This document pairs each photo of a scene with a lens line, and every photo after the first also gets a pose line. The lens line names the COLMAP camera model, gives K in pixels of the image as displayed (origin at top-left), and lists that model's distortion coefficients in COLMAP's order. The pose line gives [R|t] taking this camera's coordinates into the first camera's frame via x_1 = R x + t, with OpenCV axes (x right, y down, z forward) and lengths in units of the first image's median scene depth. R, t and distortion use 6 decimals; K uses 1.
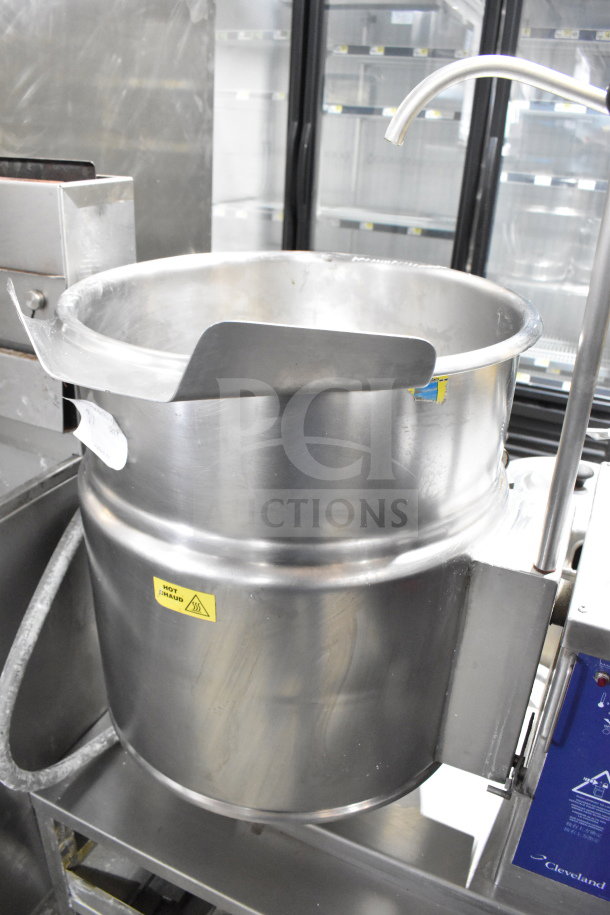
lens RADIAL K [[714.7, 0, 305.0], [0, 714.7, 457.5], [0, 0, 1]] dist [-0.095848, -0.000407]
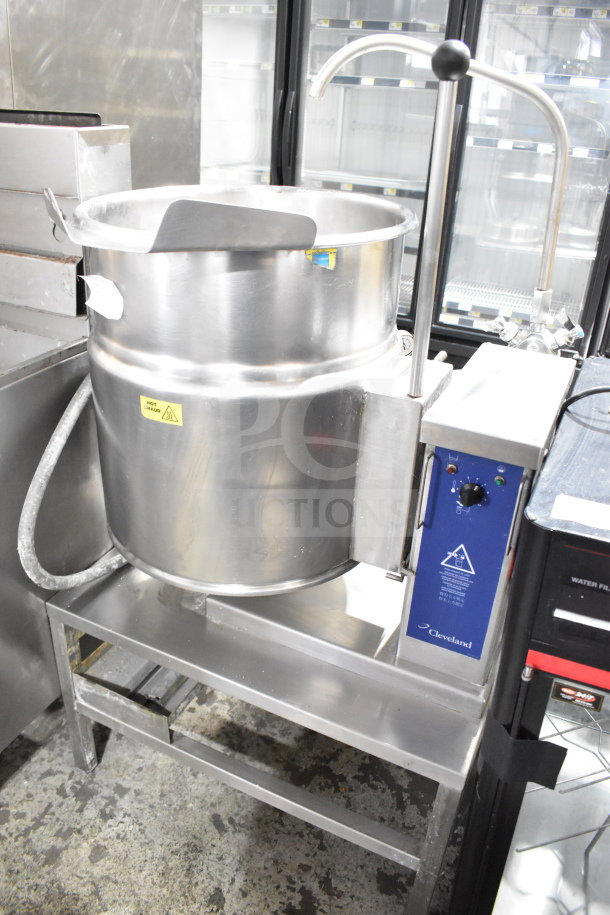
lens RADIAL K [[714.7, 0, 305.0], [0, 714.7, 457.5], [0, 0, 1]] dist [-0.095848, -0.000407]
pose [[0.999972, 0.007490, -0.000903, 0.084708], [-0.007455, 0.999387, 0.034204, 0.164538], [0.001159, -0.034196, 0.999414, -0.307430]]
